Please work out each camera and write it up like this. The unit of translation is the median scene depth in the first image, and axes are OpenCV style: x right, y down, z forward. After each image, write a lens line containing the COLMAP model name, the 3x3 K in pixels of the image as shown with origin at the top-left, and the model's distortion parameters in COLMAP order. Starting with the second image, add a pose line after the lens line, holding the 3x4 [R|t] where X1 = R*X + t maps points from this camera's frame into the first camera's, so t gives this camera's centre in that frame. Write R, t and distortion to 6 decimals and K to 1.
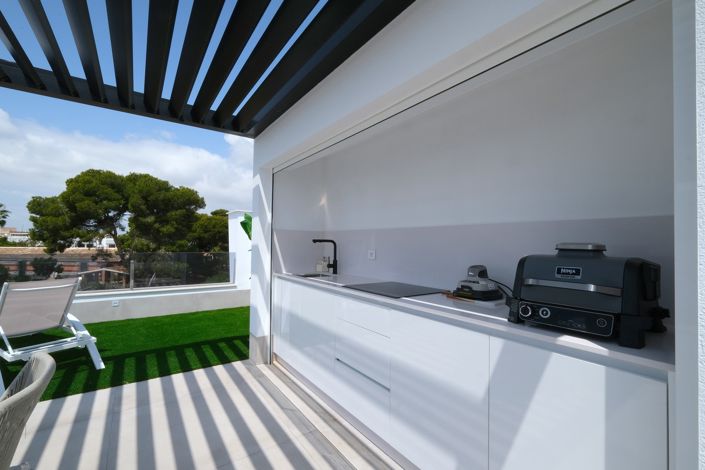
lens RADIAL K [[305.1, 0, 354.5], [0, 305.1, 238.0], [0, 0, 1]] dist [-0.004662, 0.001210]
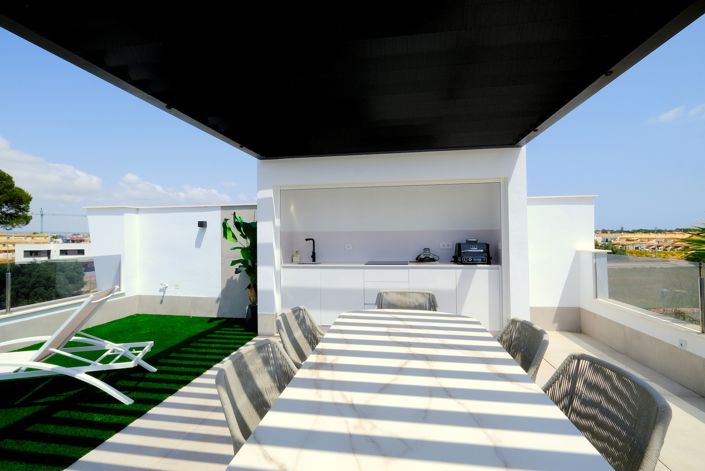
lens RADIAL K [[328.6, 0, 353.2], [0, 328.6, 232.9], [0, 0, 1]] dist [0.003349, -0.000271]
pose [[0.695570, -0.017987, 0.718233, -0.117995], [0.007713, 0.999816, 0.017569, -0.005055], [-0.718417, -0.006681, 0.695581, -0.024477]]
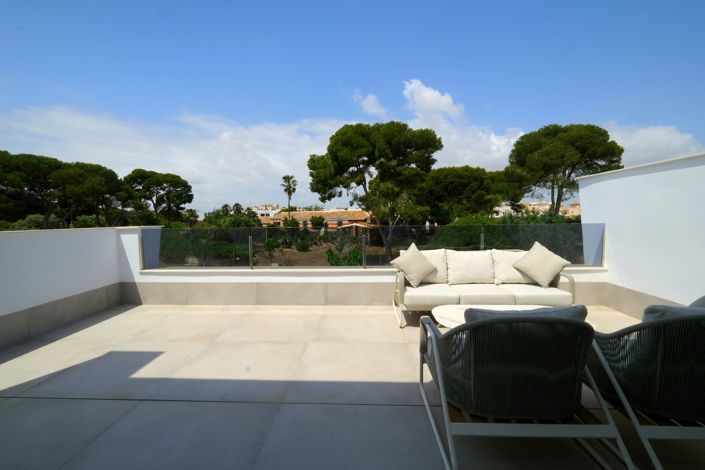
lens RADIAL K [[305.1, 0, 351.9], [0, 305.1, 237.2], [0, 0, 1]] dist [-0.004662, 0.001210]
pose [[0.782253, 0.014598, -0.622790, -0.155661], [0.035486, 0.997058, 0.067942, 0.111092], [0.621949, -0.075248, 0.779434, 0.121128]]
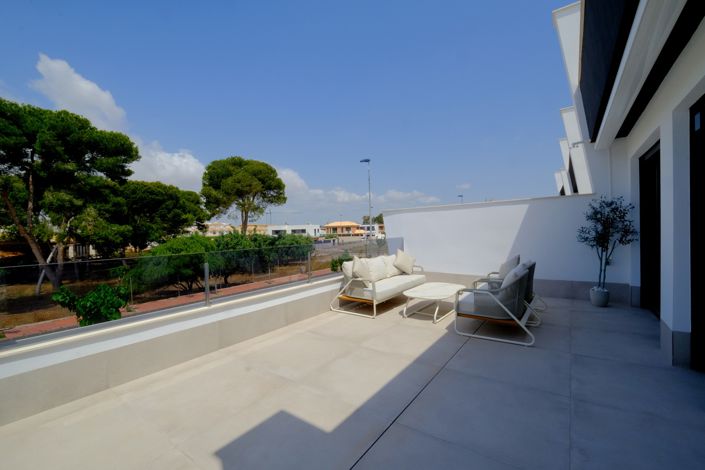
lens RADIAL K [[305.1, 0, 351.8], [0, 305.1, 233.9], [0, 0, 1]] dist [-0.004662, 0.001210]
pose [[0.947506, -0.044979, 0.316560, -0.270643], [0.037003, 0.998829, 0.031166, 0.106710], [-0.317591, -0.017817, 0.948060, 0.080291]]
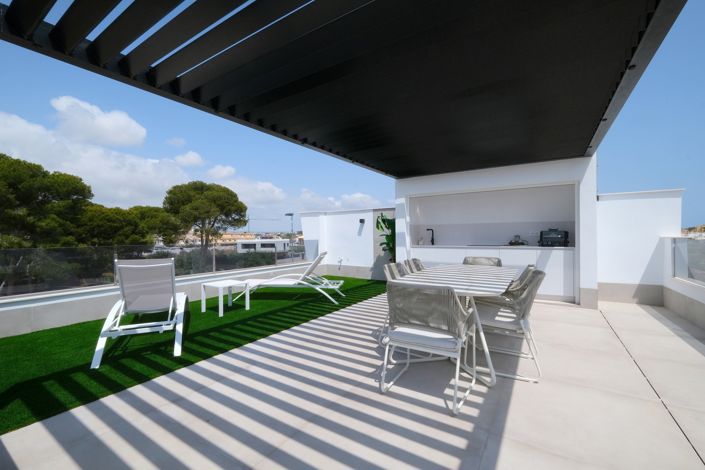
lens RADIAL K [[305.1, 0, 353.5], [0, 305.1, 236.3], [0, 0, 1]] dist [-0.004662, 0.001210]
pose [[0.928232, -0.027073, 0.371016, -0.153415], [0.018431, 0.999470, 0.026819, -0.001142], [-0.371545, -0.018056, 0.928239, -0.086600]]
